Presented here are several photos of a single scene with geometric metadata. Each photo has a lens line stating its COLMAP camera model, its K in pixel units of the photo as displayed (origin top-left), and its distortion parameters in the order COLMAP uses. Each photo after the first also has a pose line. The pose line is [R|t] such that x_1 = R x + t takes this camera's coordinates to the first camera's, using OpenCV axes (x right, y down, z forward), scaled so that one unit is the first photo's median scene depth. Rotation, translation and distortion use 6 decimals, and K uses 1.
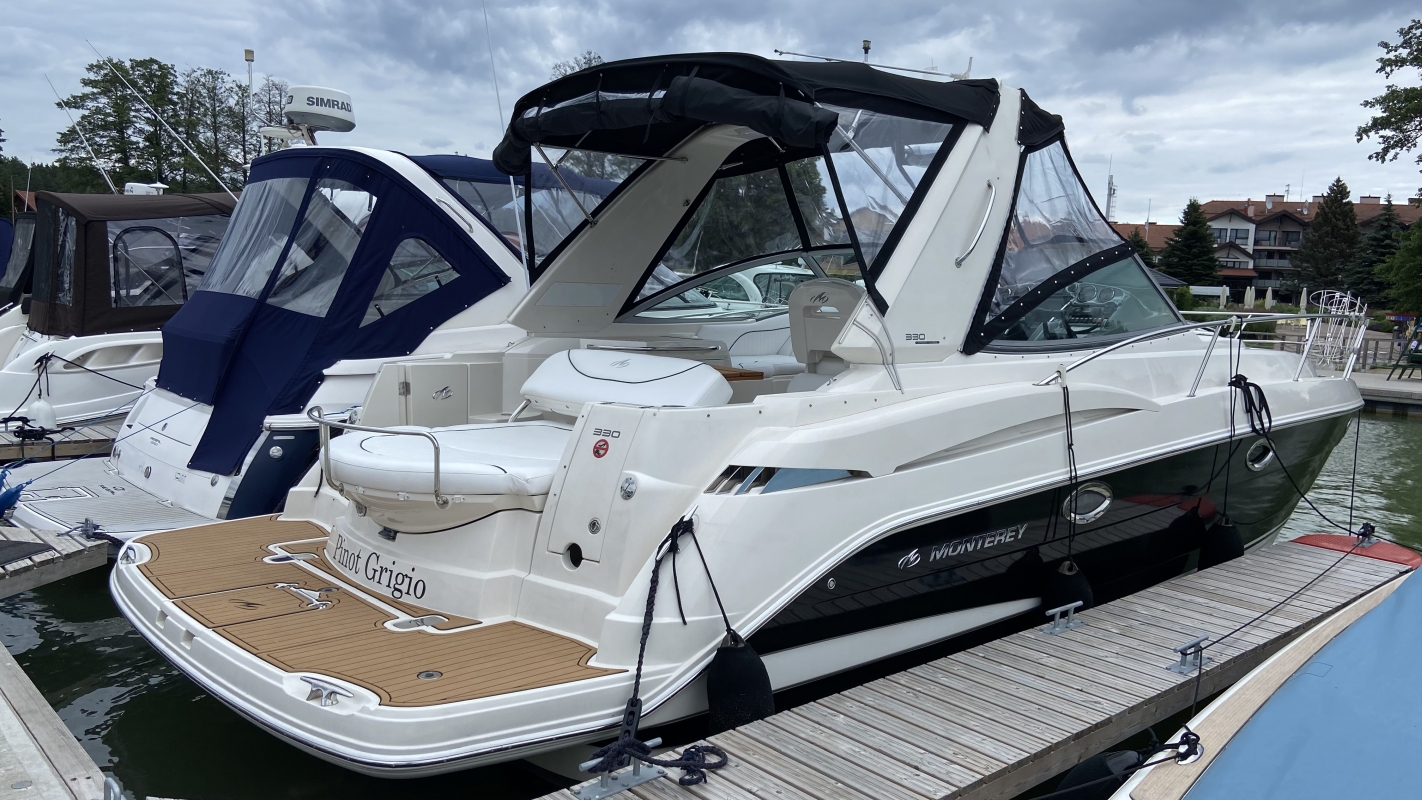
lens RADIAL K [[1076.0, 0, 712.2], [0, 1076.0, 396.7], [0, 0, 1]] dist [0.129422, 0.018068]
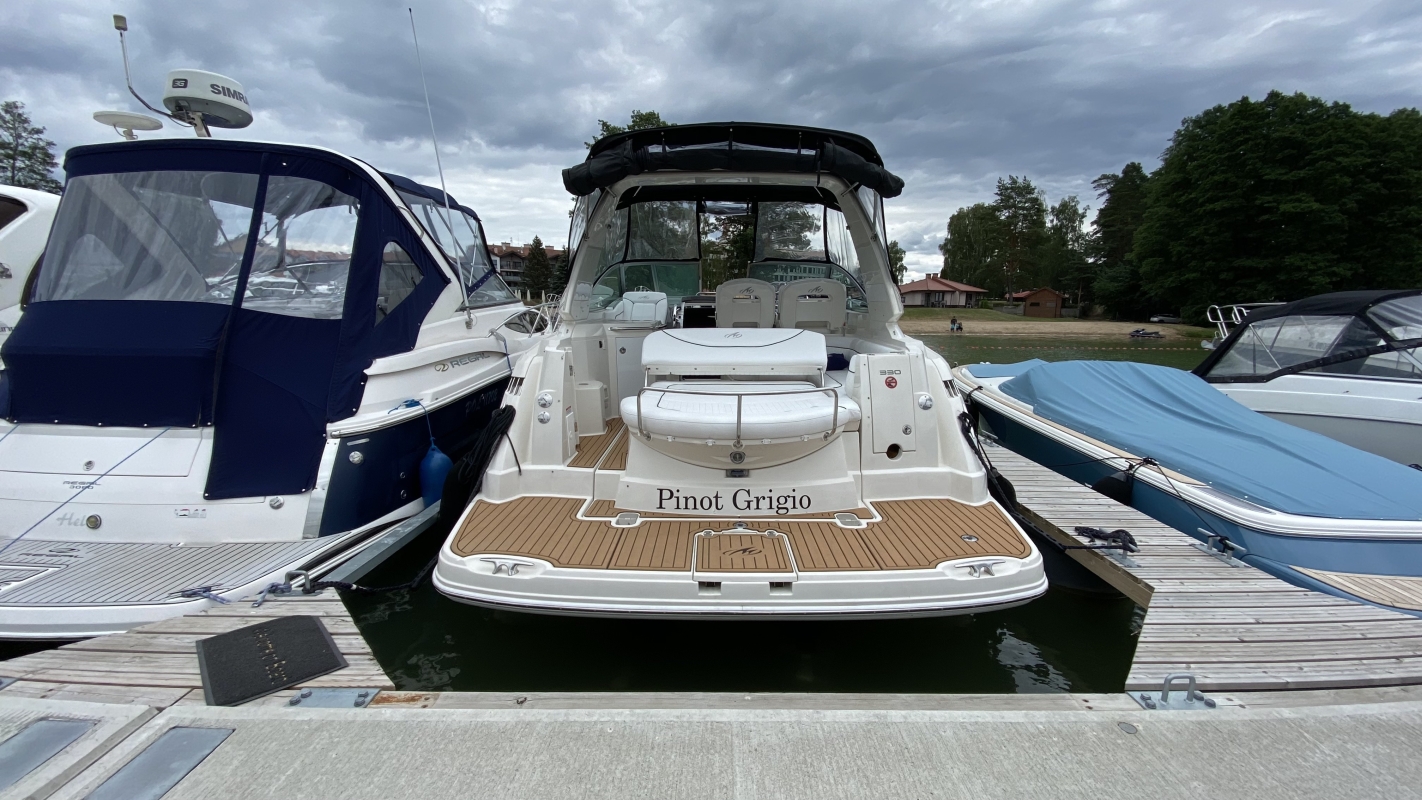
lens RADIAL K [[571.6, 0, 716.6], [0, 571.6, 408.0], [0, 0, 1]] dist [0.000063, -0.004043]
pose [[0.676244, -0.171143, 0.716522, -0.825607], [0.095832, 0.984812, 0.144779, -0.056715], [-0.730418, -0.029240, 0.682374, 0.574795]]
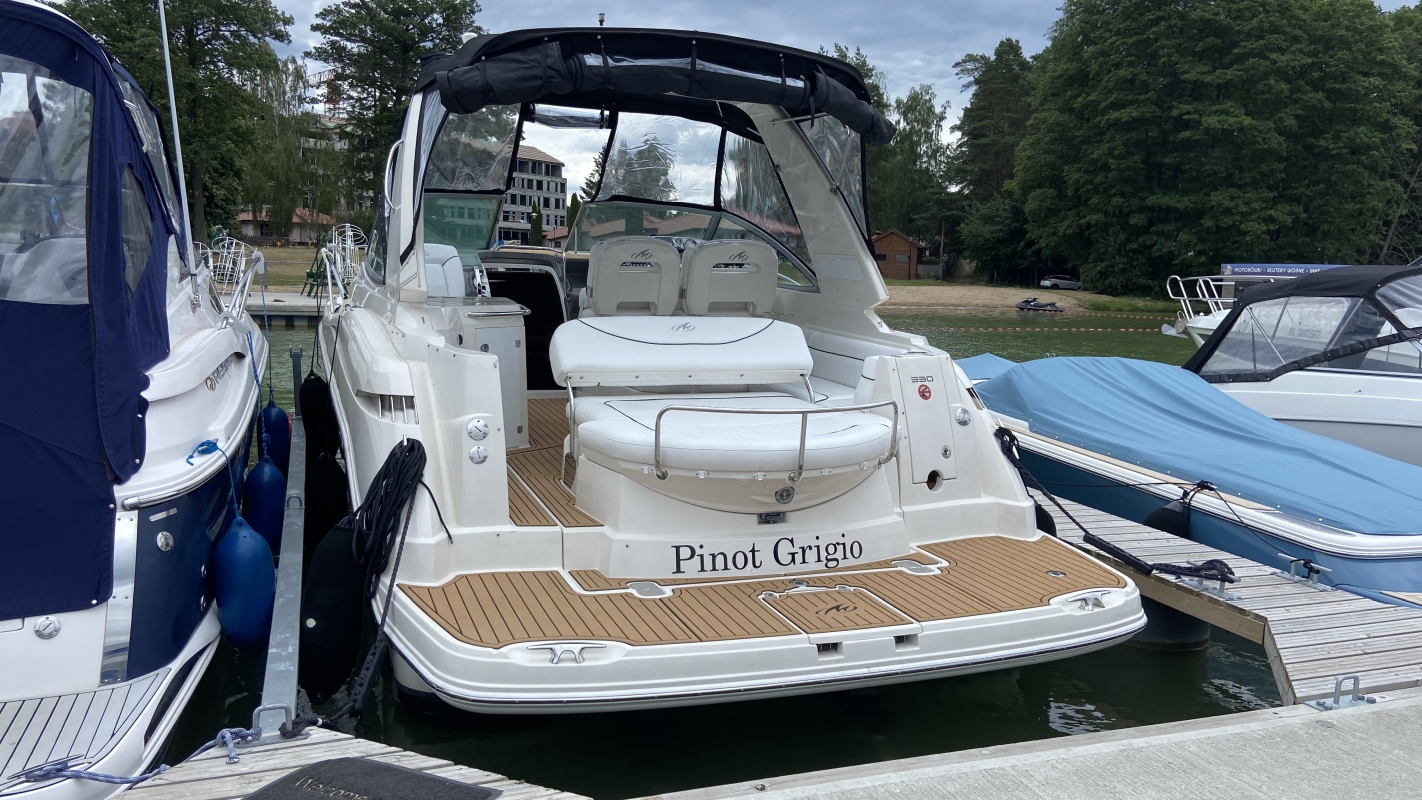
lens RADIAL K [[1076.0, 0, 708.7], [0, 1076.0, 391.4], [0, 0, 1]] dist [0.129422, 0.018068]
pose [[0.372406, -0.151499, 0.915621, -1.243083], [0.077614, 0.988214, 0.131943, -0.126107], [-0.924819, 0.021928, 0.379775, 0.708997]]
